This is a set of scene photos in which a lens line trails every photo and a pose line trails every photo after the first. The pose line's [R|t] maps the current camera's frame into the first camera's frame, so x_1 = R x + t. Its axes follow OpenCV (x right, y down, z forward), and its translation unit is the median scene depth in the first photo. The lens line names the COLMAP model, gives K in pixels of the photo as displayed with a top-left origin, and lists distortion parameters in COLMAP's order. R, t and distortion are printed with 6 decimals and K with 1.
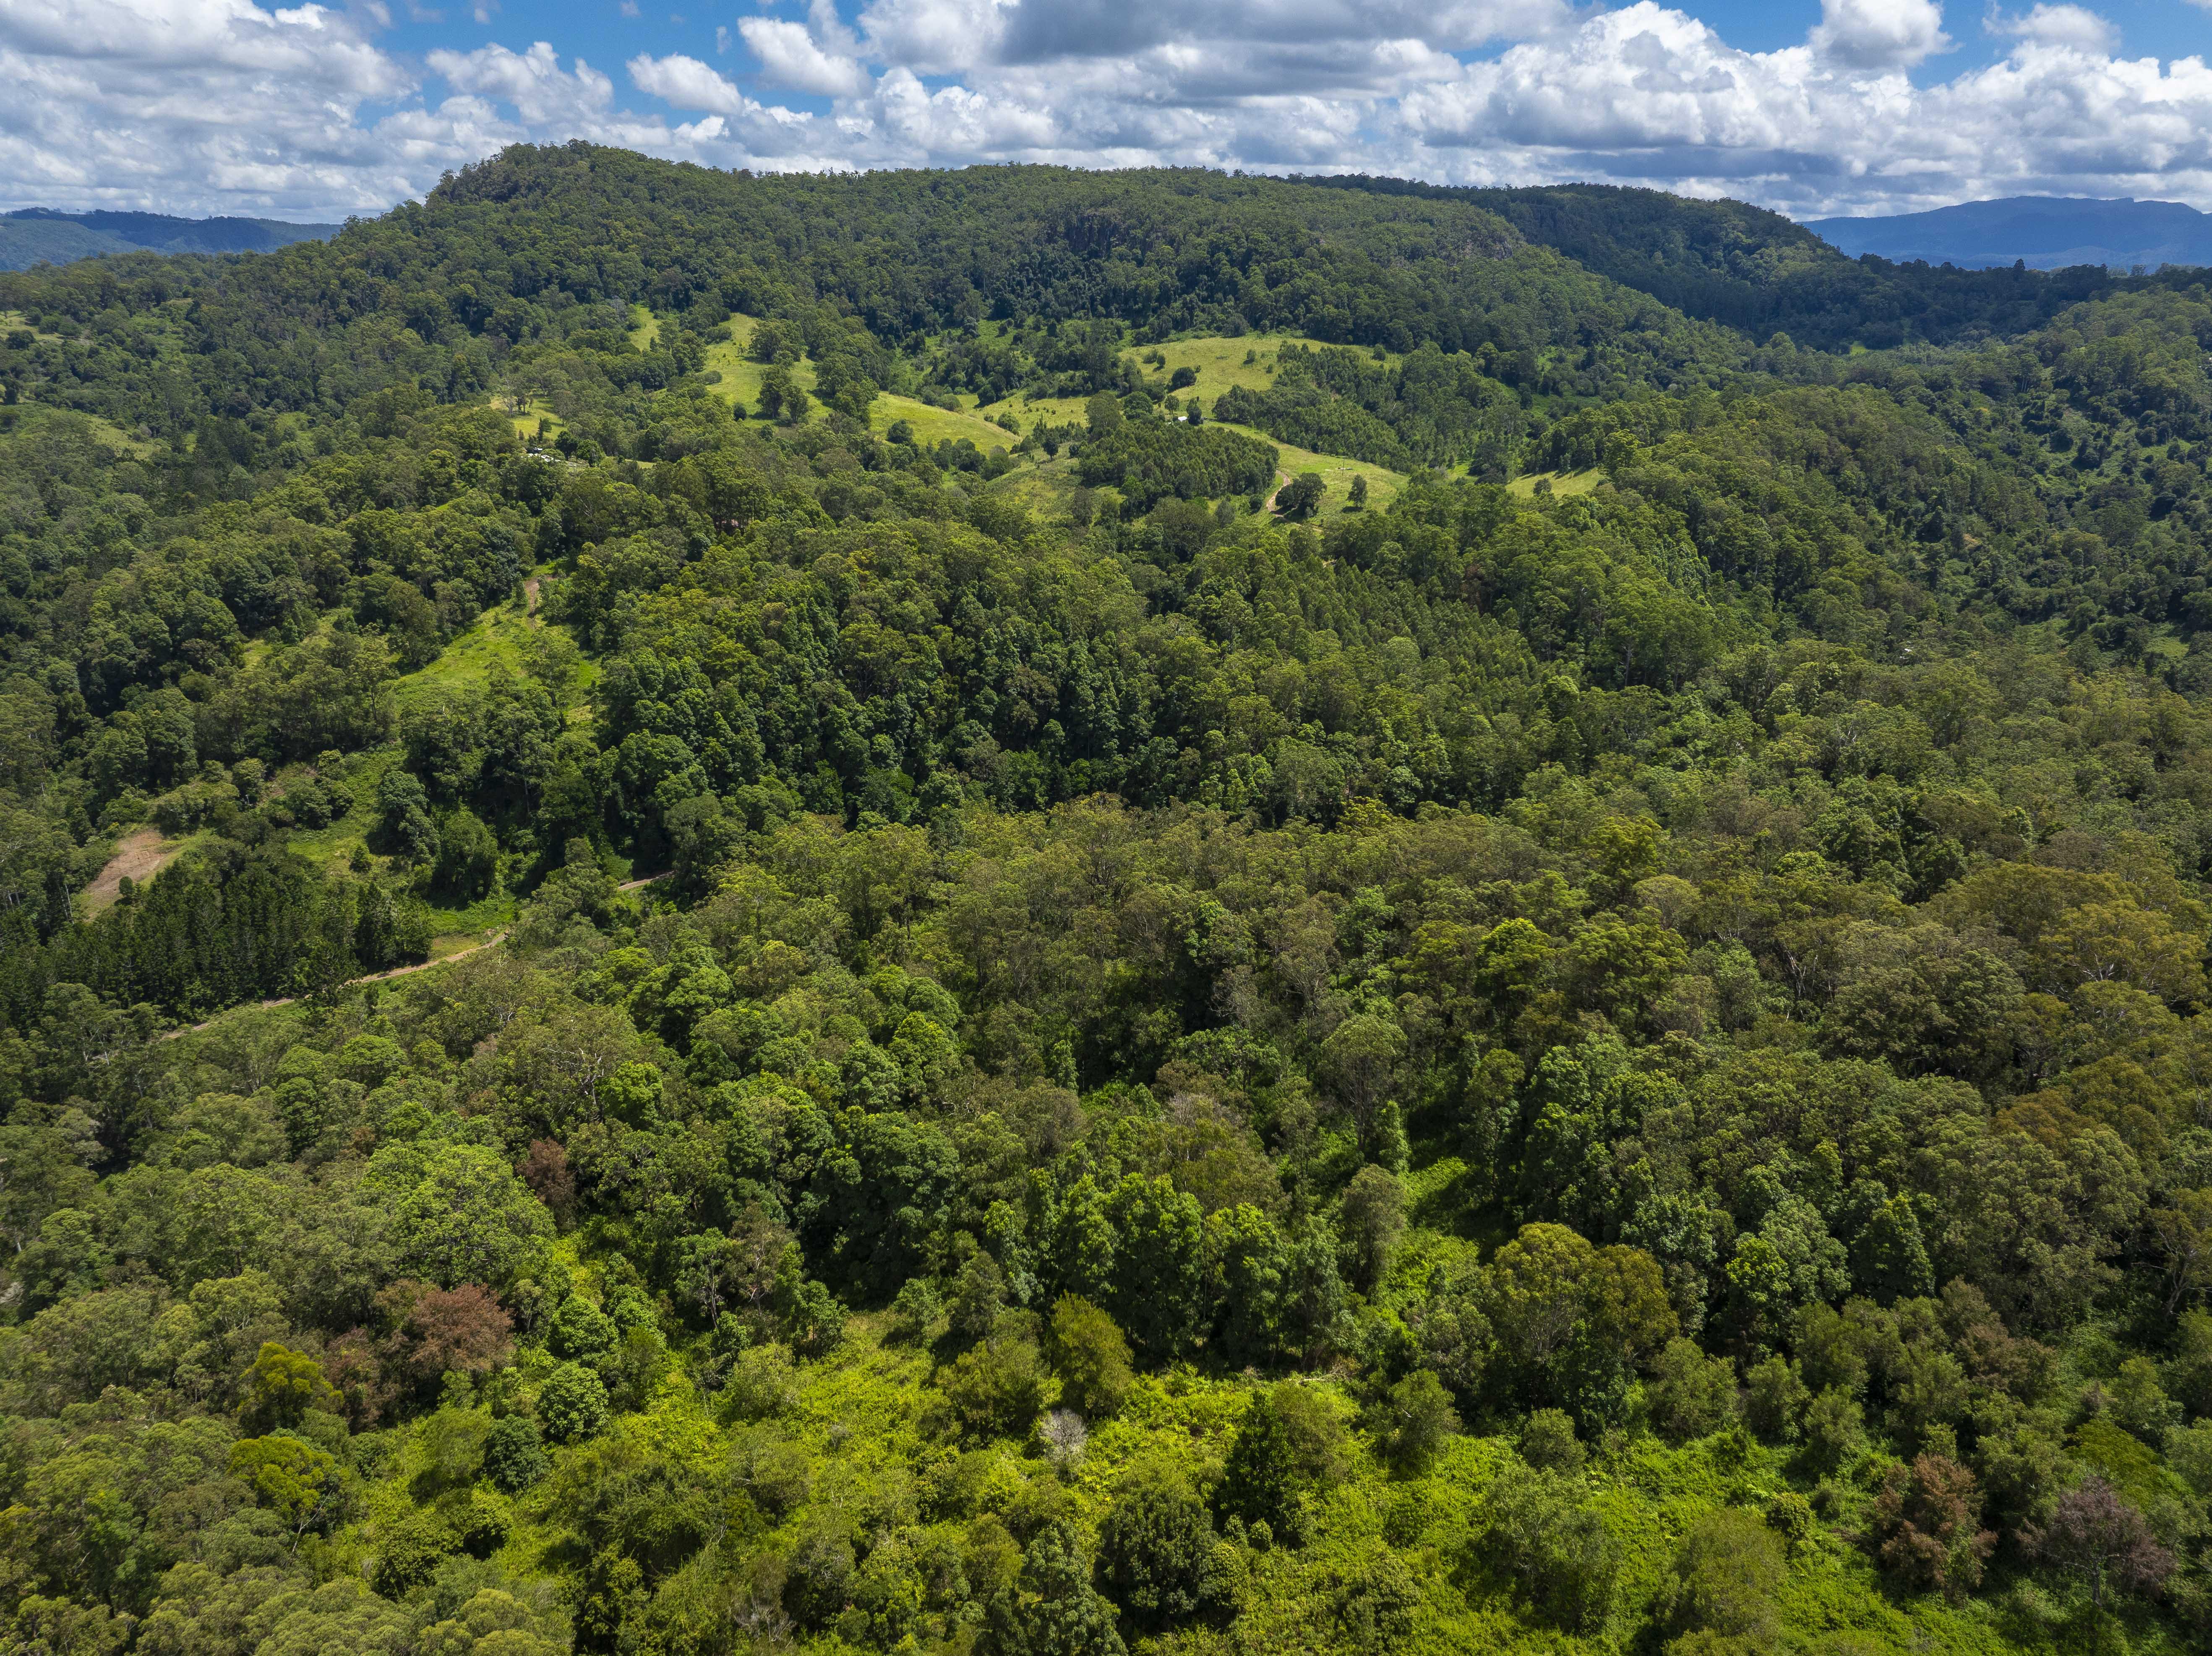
lens RADIAL K [[1564.4, 0, 1108.5], [0, 1564.4, 807.0], [0, 0, 1]] dist [-0.045442, 0.011477]
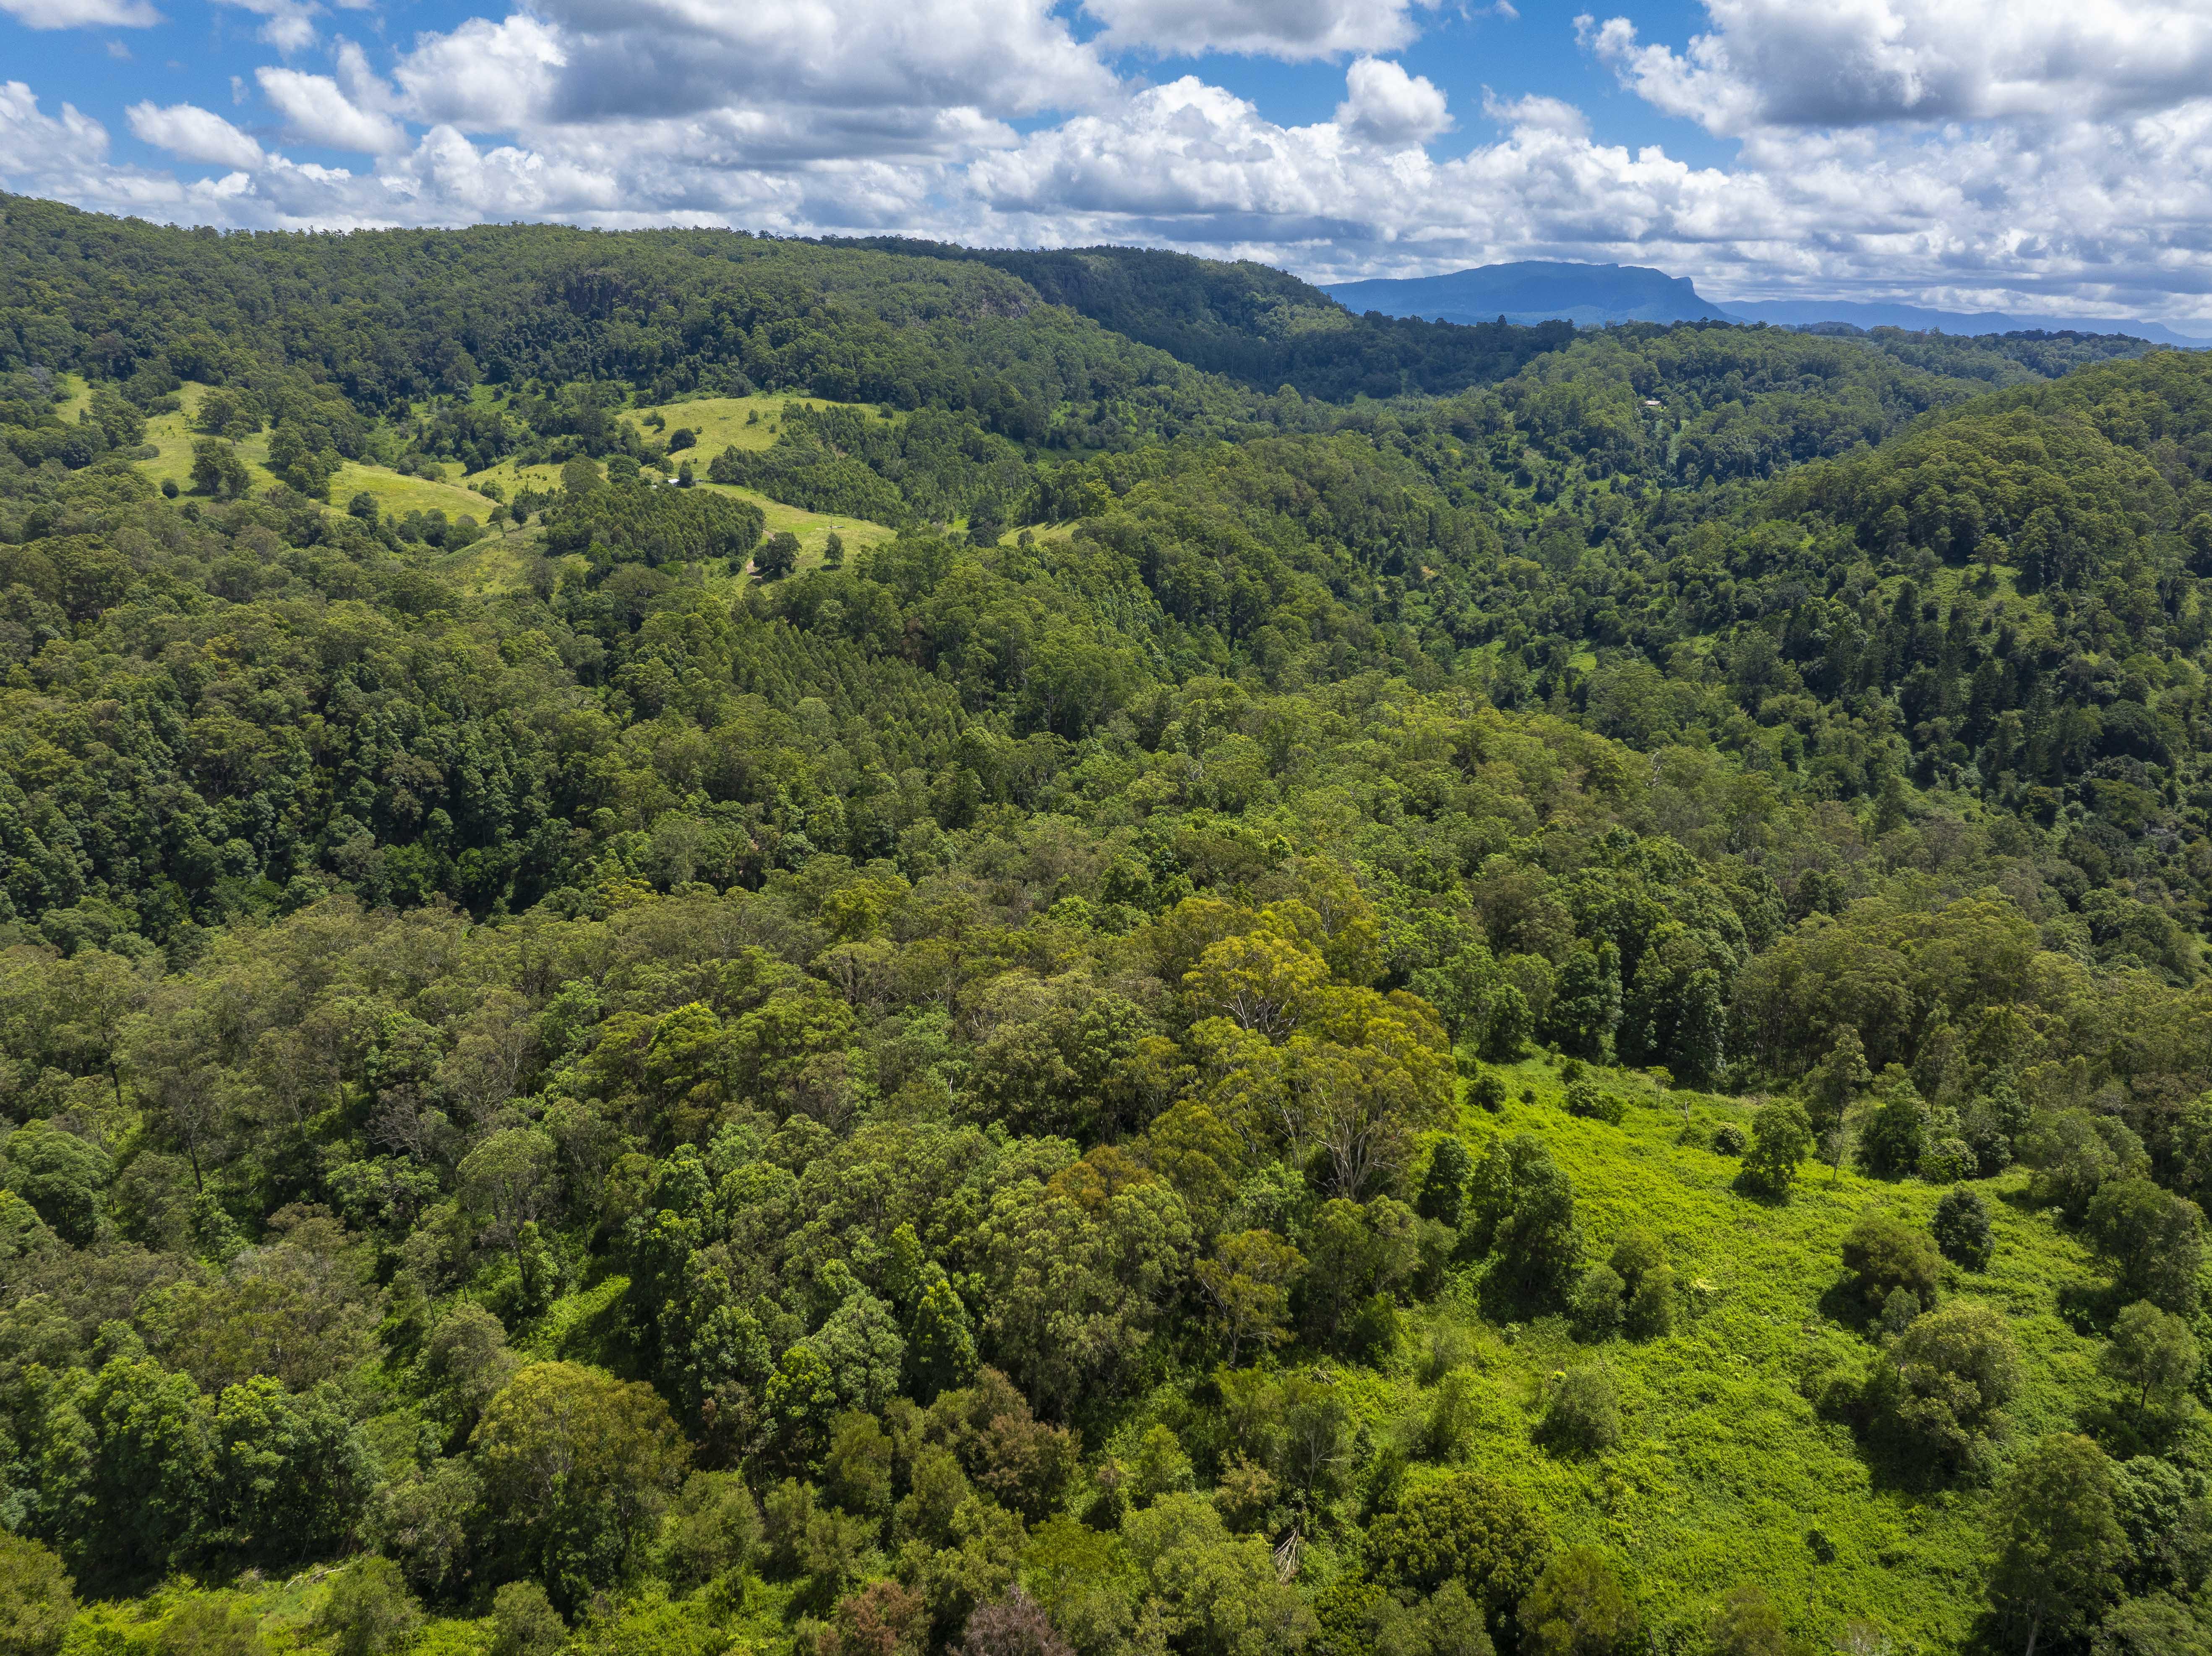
lens RADIAL K [[1564.4, 0, 1108.5], [0, 1564.4, 807.0], [0, 0, 1]] dist [-0.045442, 0.011477]
pose [[0.968251, -0.073045, 0.239070, 0.069514], [0.081668, 0.996311, -0.026352, -0.000070], [-0.236264, 0.045040, 0.970645, 0.008159]]
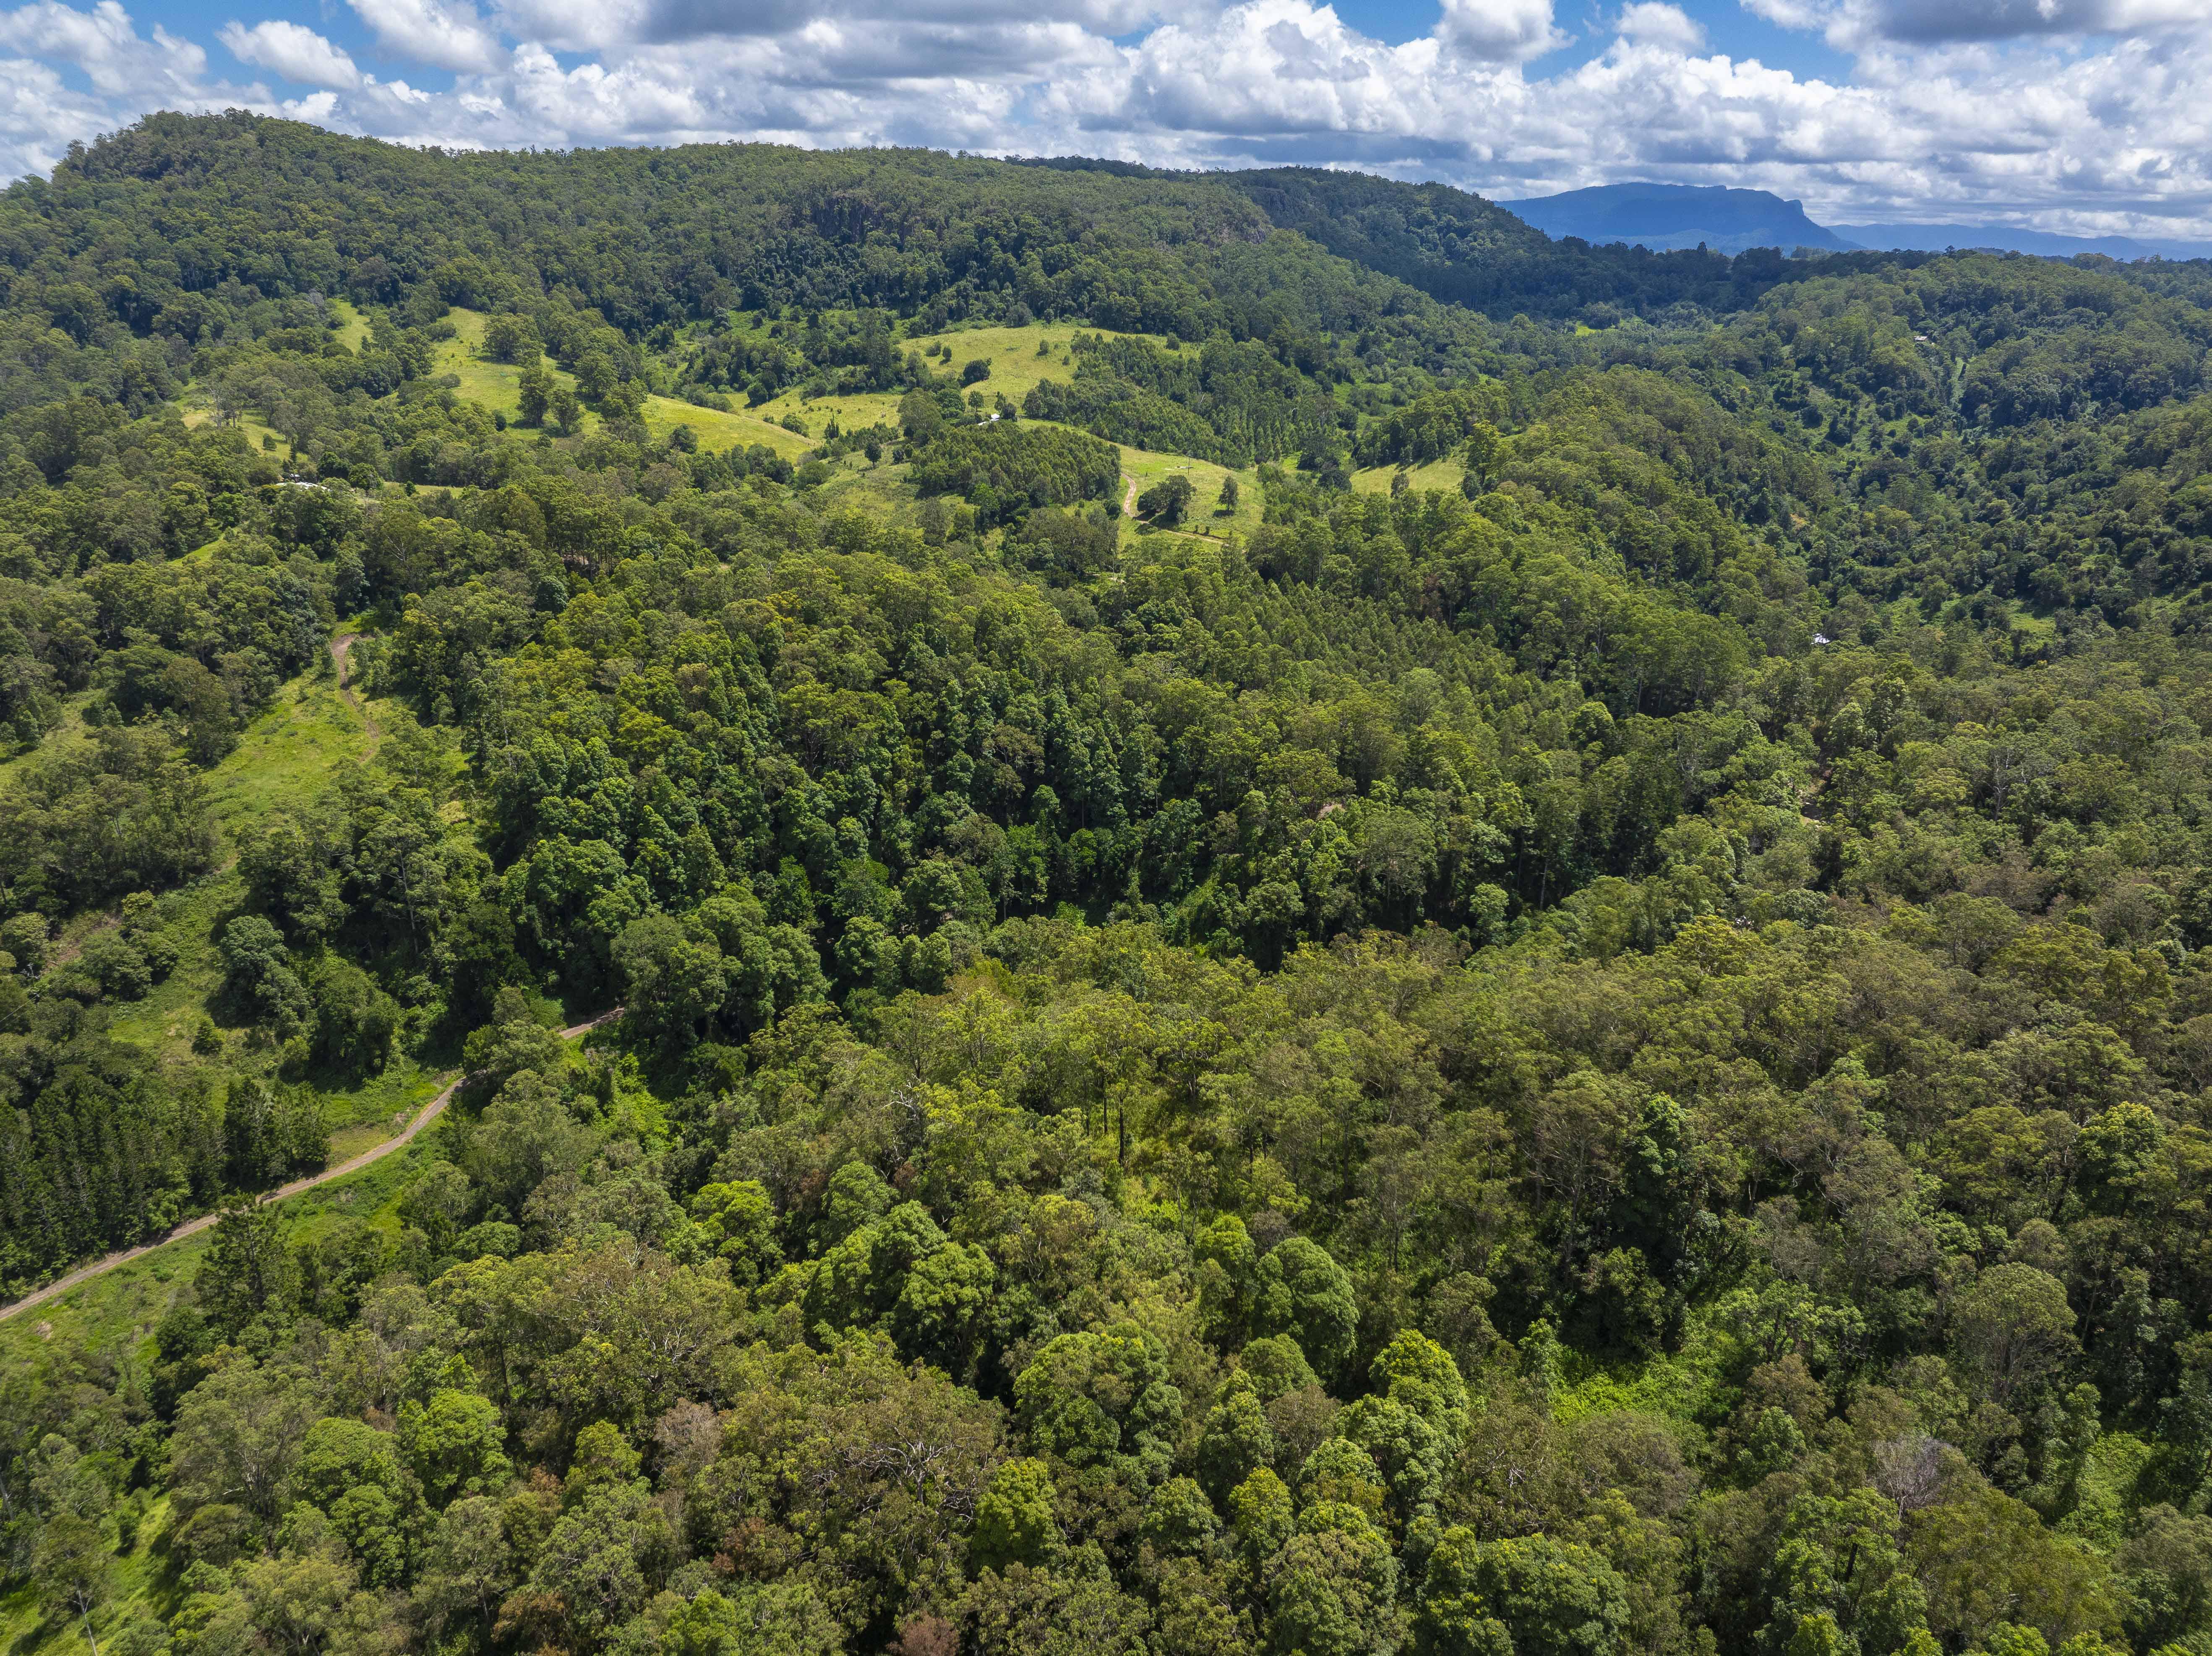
lens RADIAL K [[1564.4, 0, 1108.5], [0, 1564.4, 807.0], [0, 0, 1]] dist [-0.045442, 0.011477]
pose [[0.978545, -0.068406, 0.194347, -0.090779], [0.066599, 0.997654, 0.015826, -0.029802], [-0.194974, -0.002543, 0.980805, 0.082557]]
